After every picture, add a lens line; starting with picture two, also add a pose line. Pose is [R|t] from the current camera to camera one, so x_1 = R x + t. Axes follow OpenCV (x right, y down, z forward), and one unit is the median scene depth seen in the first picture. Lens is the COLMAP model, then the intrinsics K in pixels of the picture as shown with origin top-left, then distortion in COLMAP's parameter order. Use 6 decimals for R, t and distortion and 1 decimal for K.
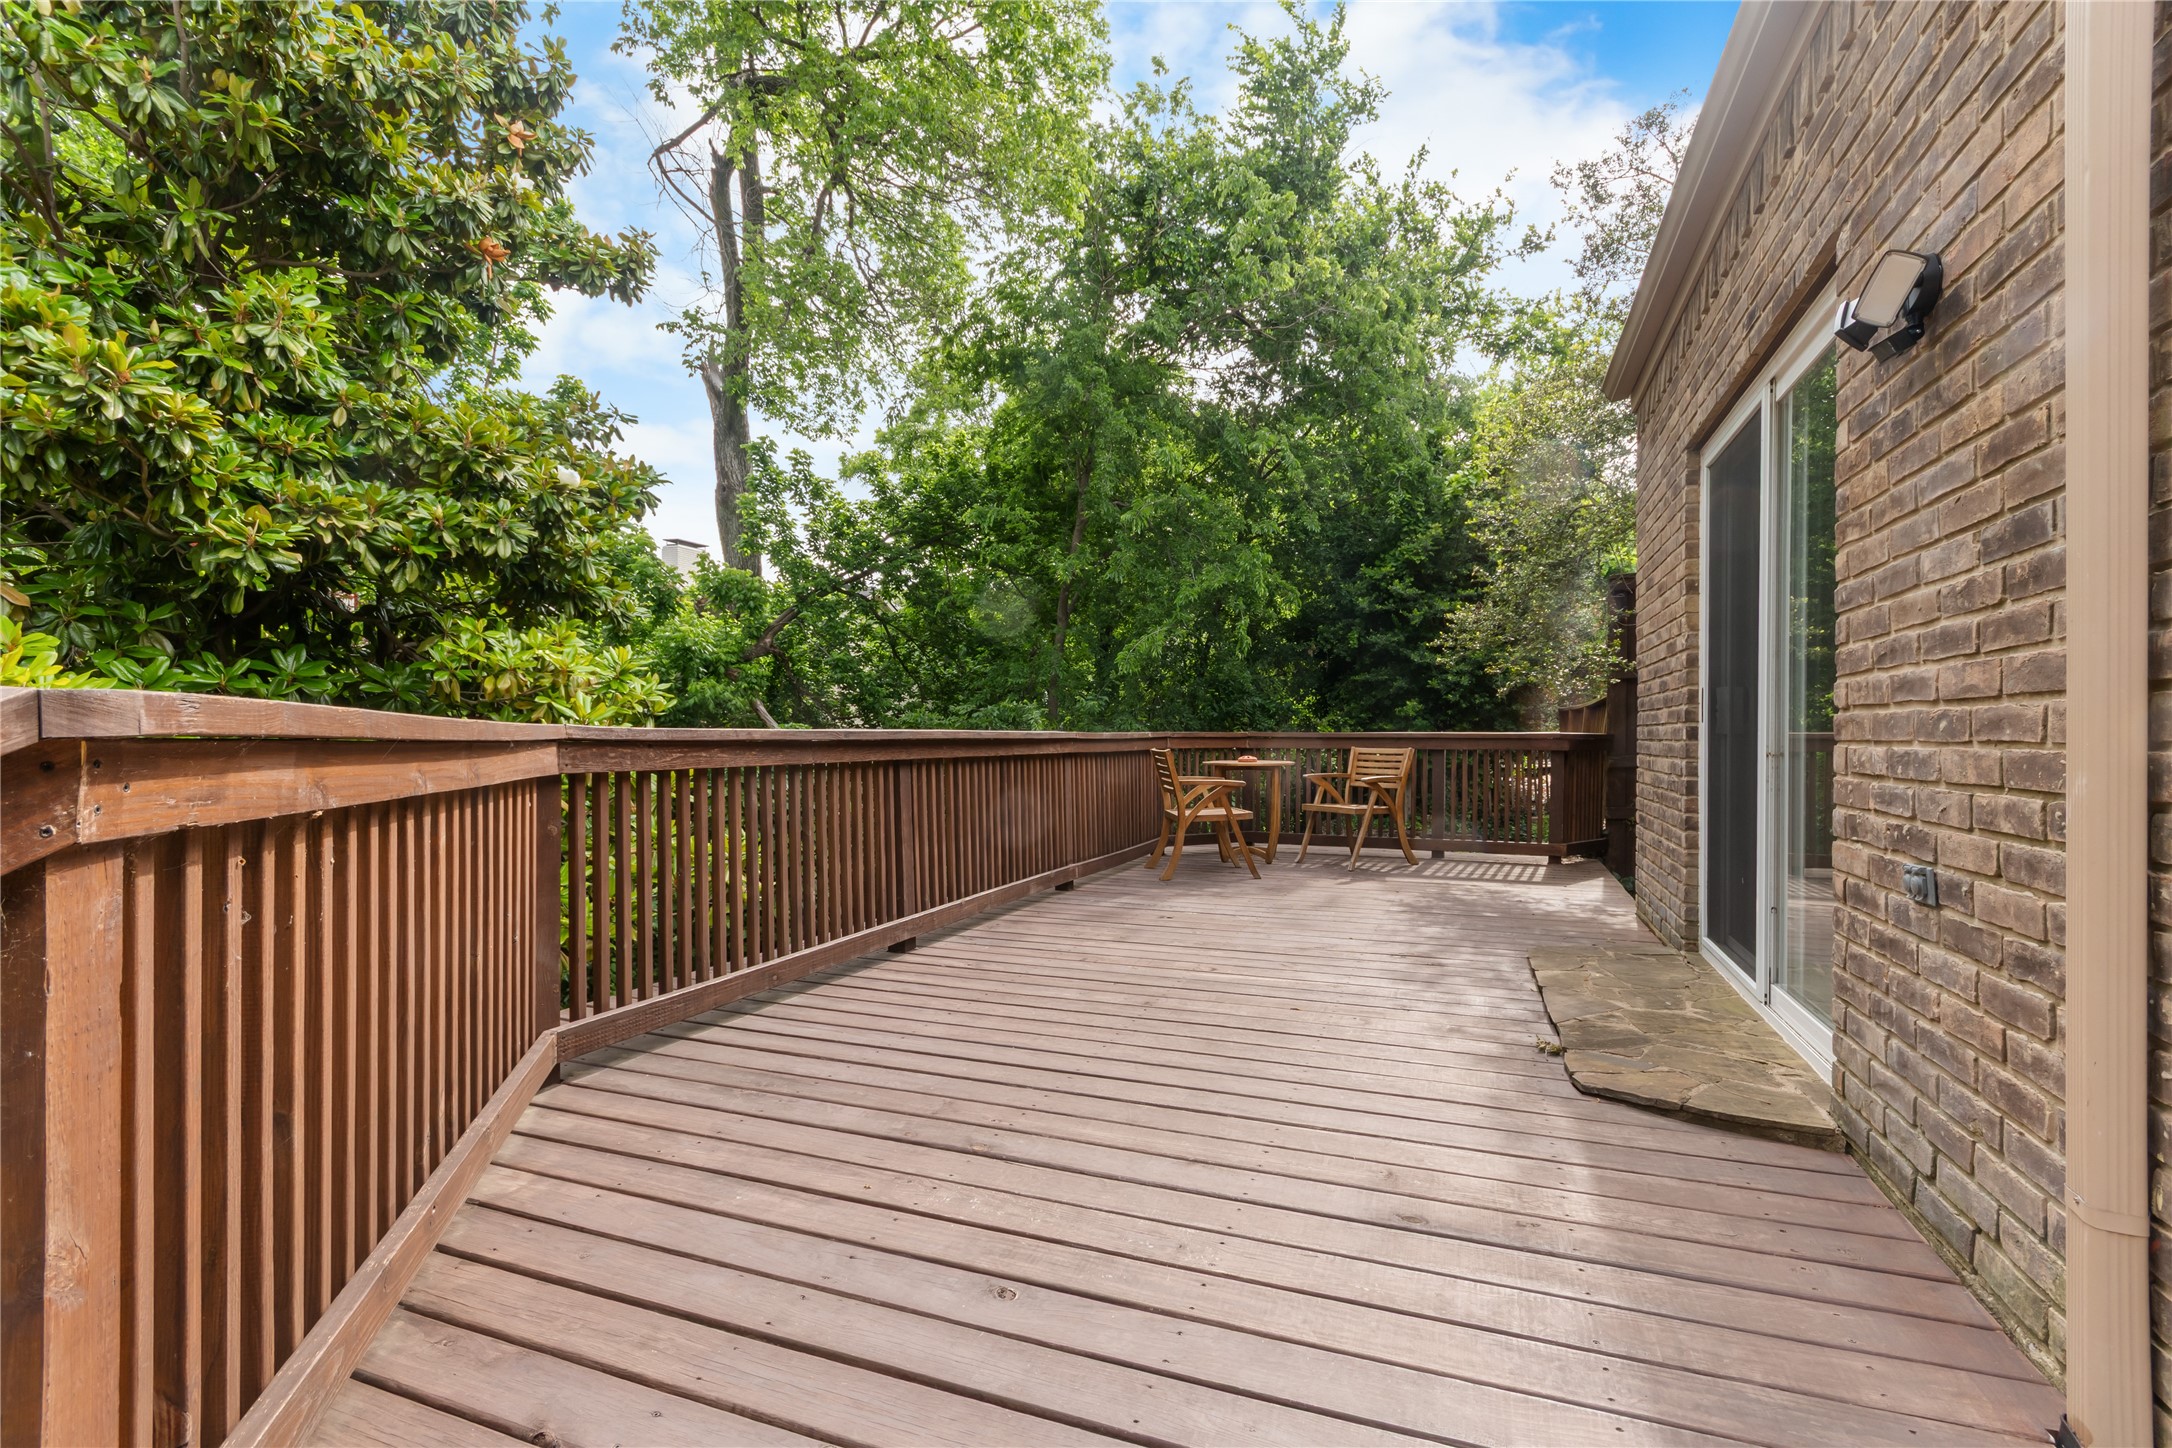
lens RADIAL K [[953.7, 0, 1086.9], [0, 953.7, 738.1], [0, 0, 1]] dist [0.002162, 0.001129]
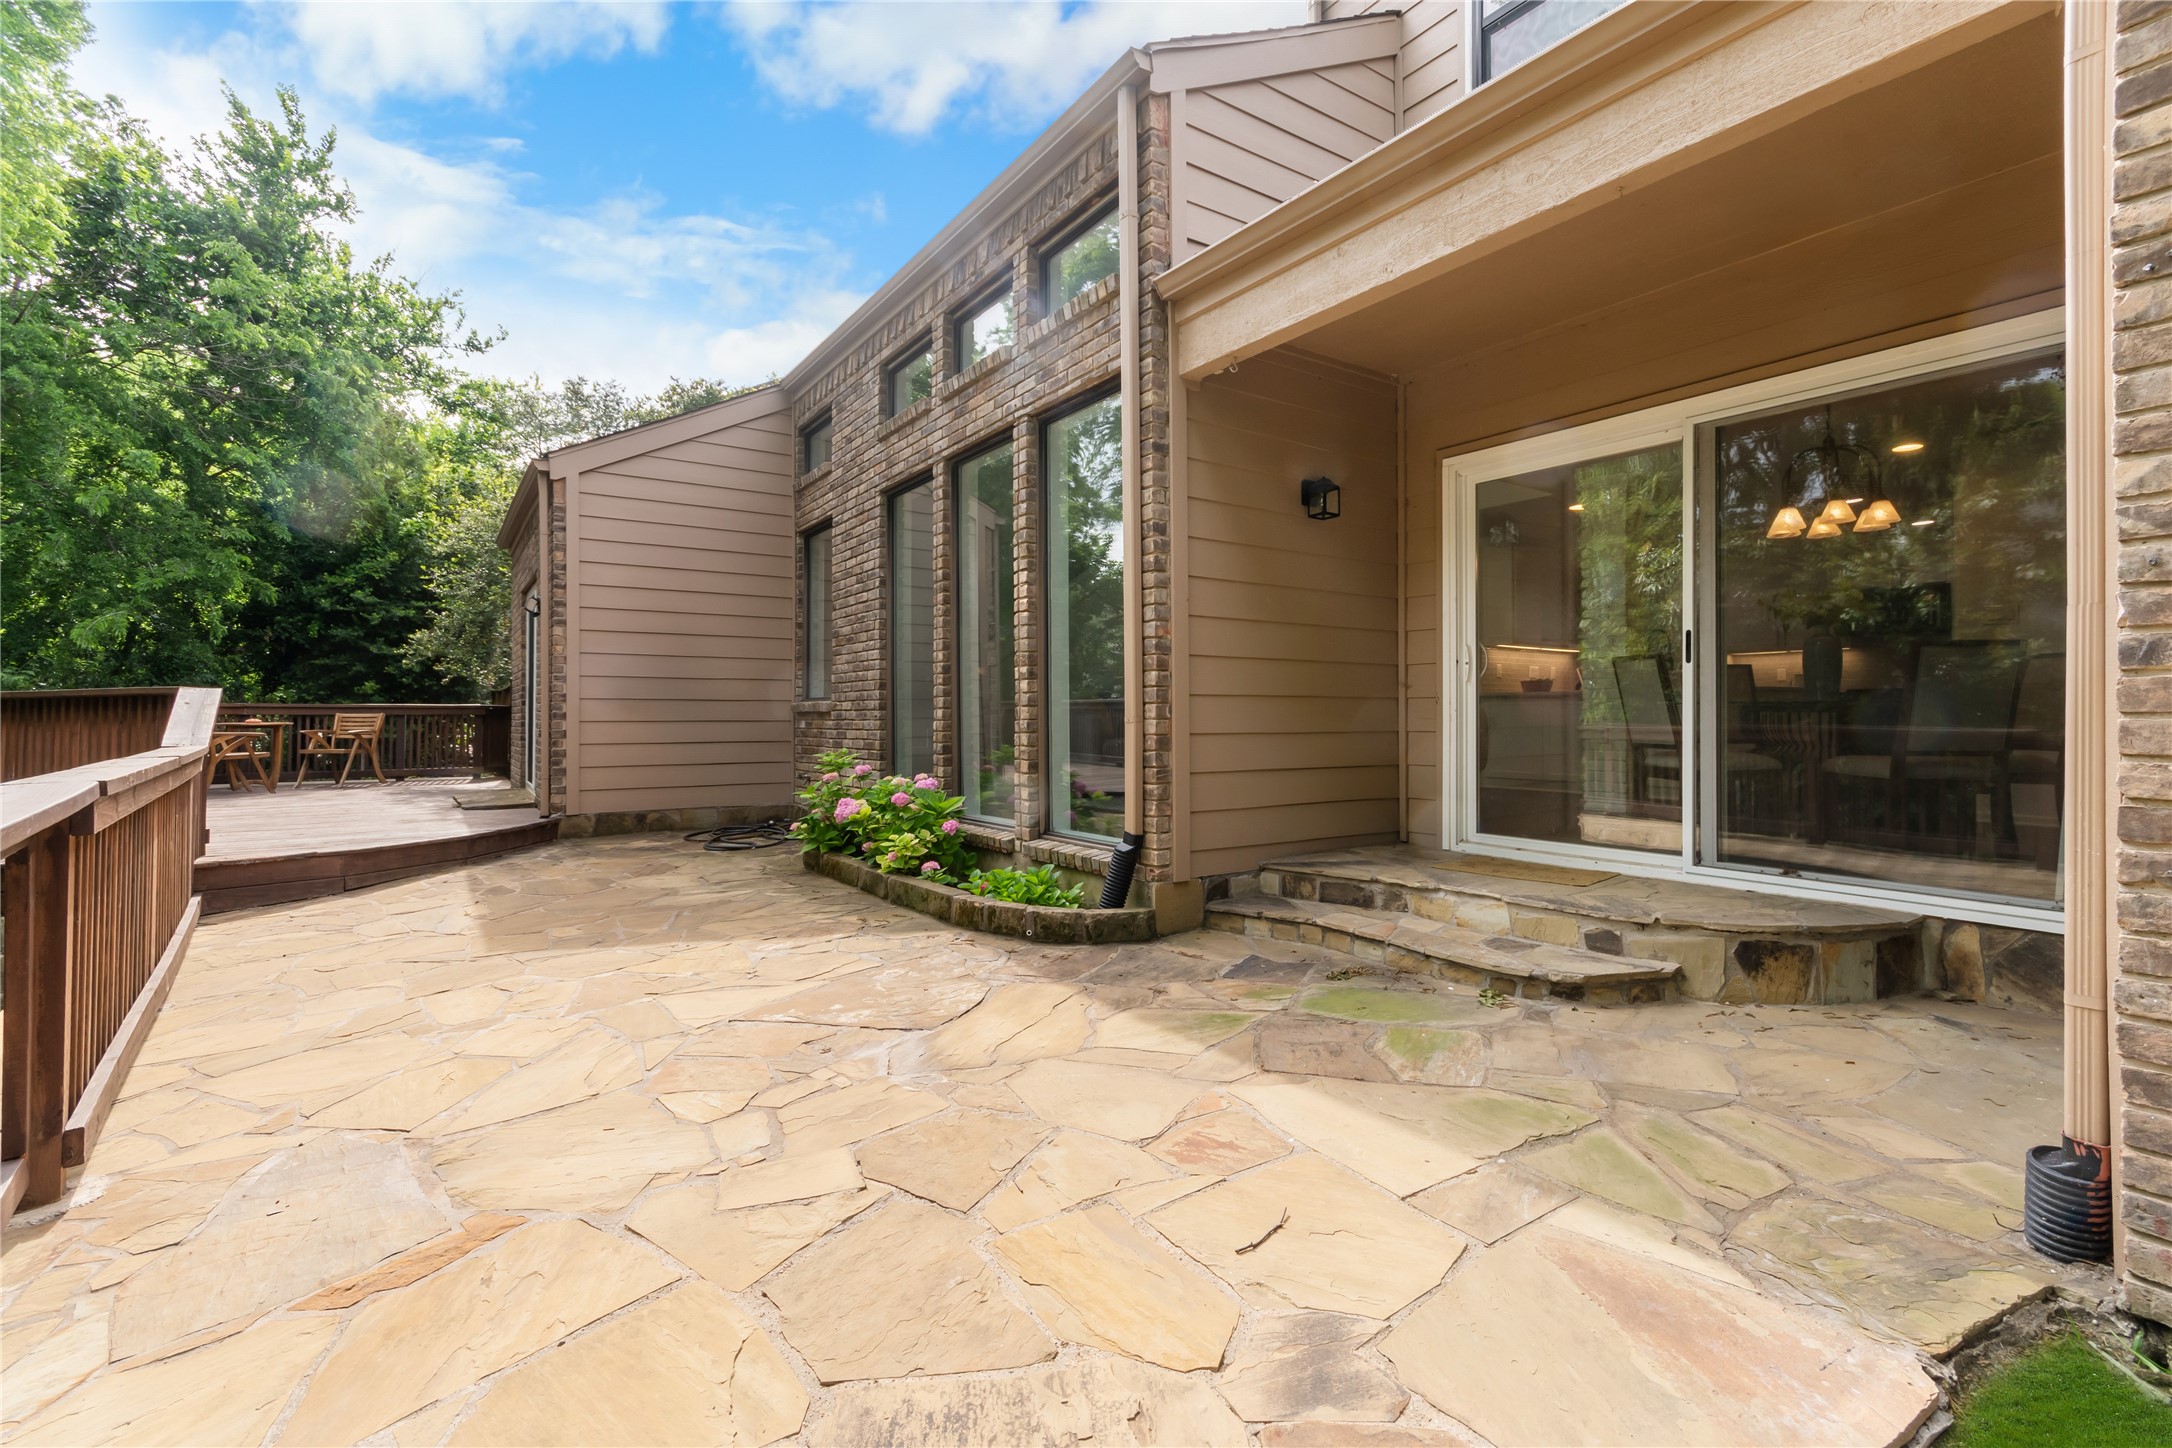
lens RADIAL K [[953.7, 0, 1077.0], [0, 953.7, 708.1], [0, 0, 1]] dist [0.002162, 0.001129]
pose [[0.547354, 0.011676, 0.836820, -0.229035], [-0.003123, 0.999924, -0.011910, 0.009695], [-0.836895, 0.003906, 0.547349, -0.540186]]
